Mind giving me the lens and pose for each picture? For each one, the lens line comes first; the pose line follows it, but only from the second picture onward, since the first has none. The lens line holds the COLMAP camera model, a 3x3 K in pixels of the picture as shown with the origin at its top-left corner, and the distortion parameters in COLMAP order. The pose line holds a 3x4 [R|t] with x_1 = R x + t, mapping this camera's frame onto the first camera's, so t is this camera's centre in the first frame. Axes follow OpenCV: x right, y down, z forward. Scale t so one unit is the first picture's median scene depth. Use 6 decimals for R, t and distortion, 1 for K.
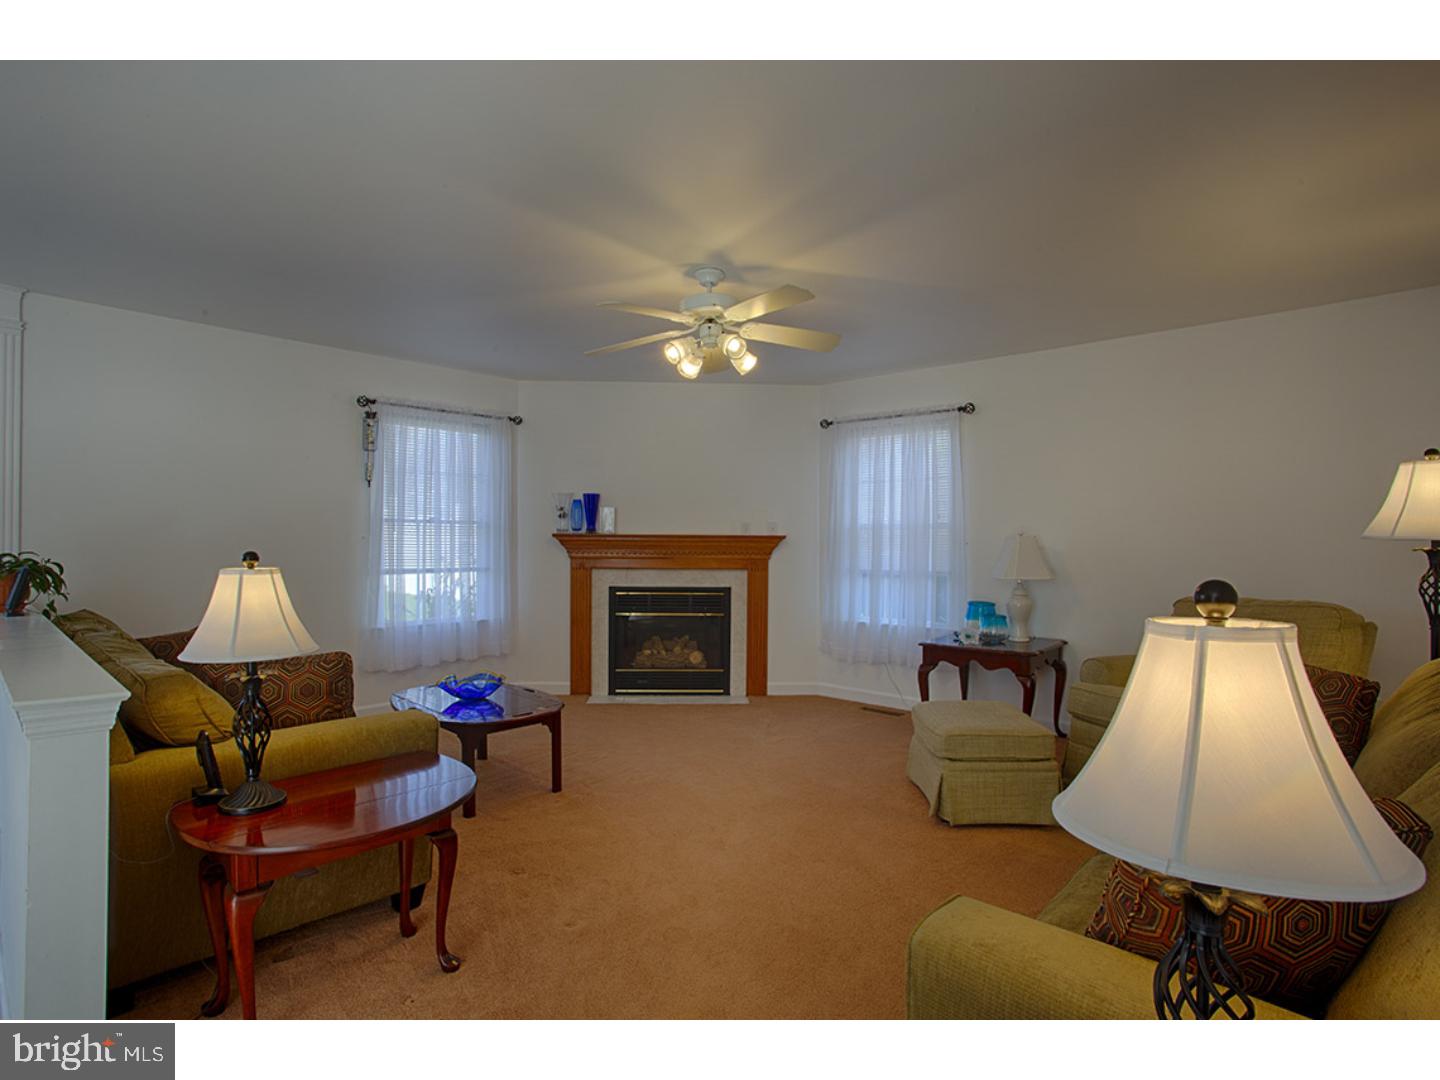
lens RADIAL K [[750.8, 0, 727.8], [0, 750.8, 541.2], [0, 0, 1]] dist [-0.056693, 0.000412]
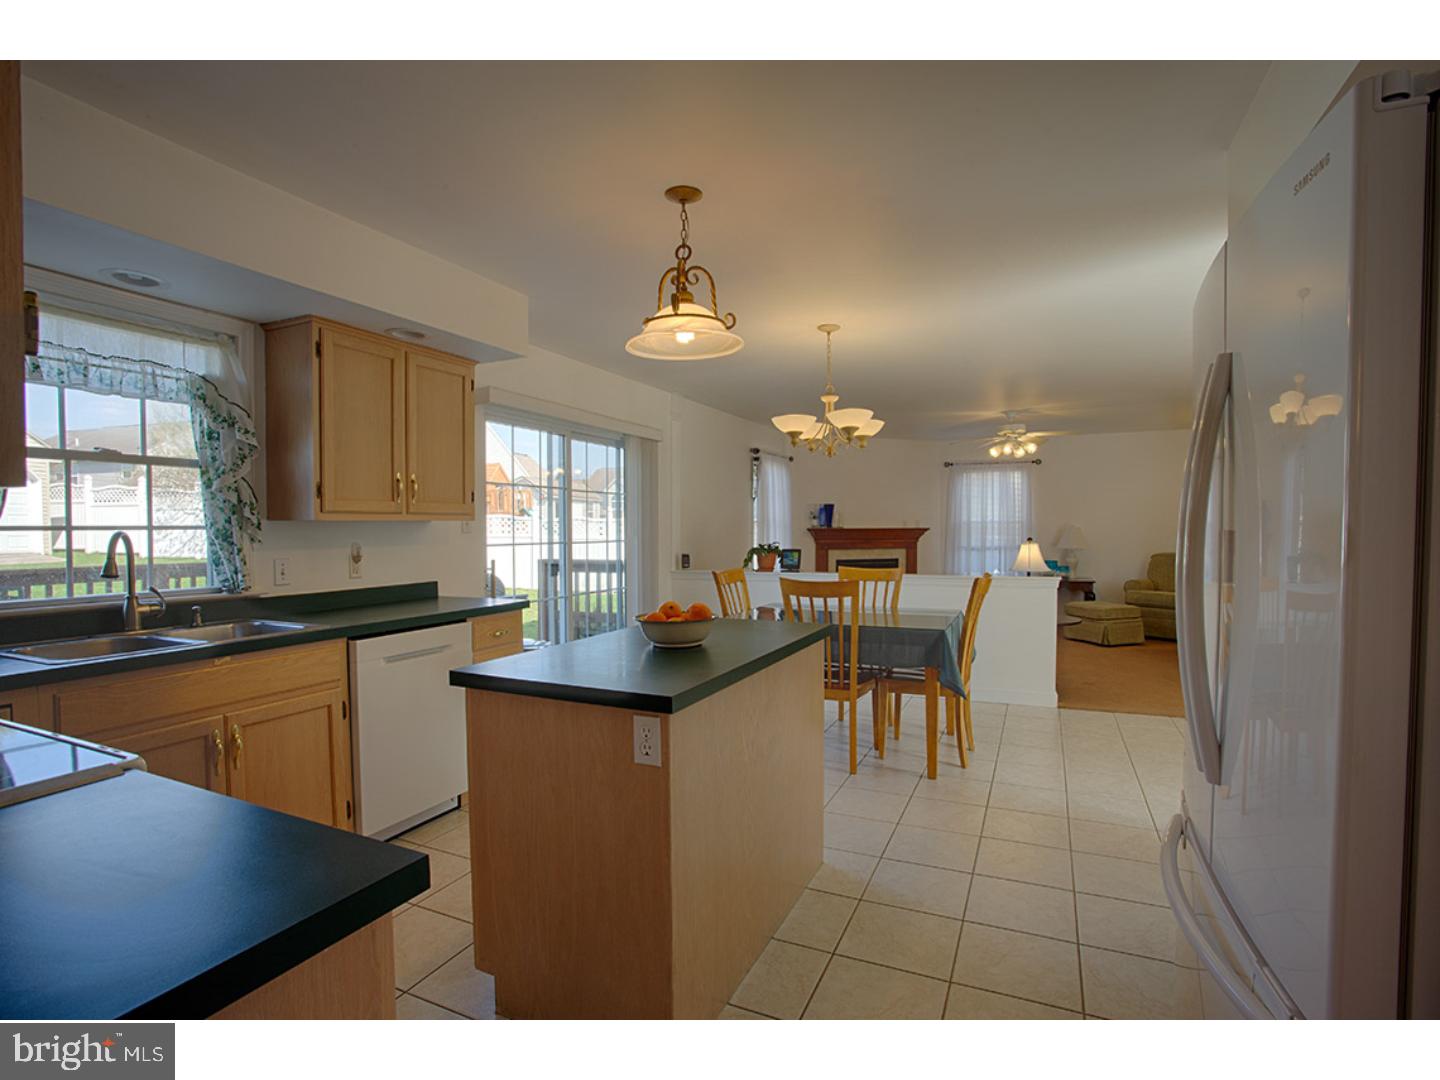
lens RADIAL K [[750.8, 0, 727.8], [0, 750.8, 541.2], [0, 0, 1]] dist [-0.056693, 0.000412]
pose [[0.941517, -0.017132, 0.336530, -0.957040], [0.011619, 0.999763, 0.018390, -0.014285], [-0.336766, -0.013405, 0.941493, -0.489721]]
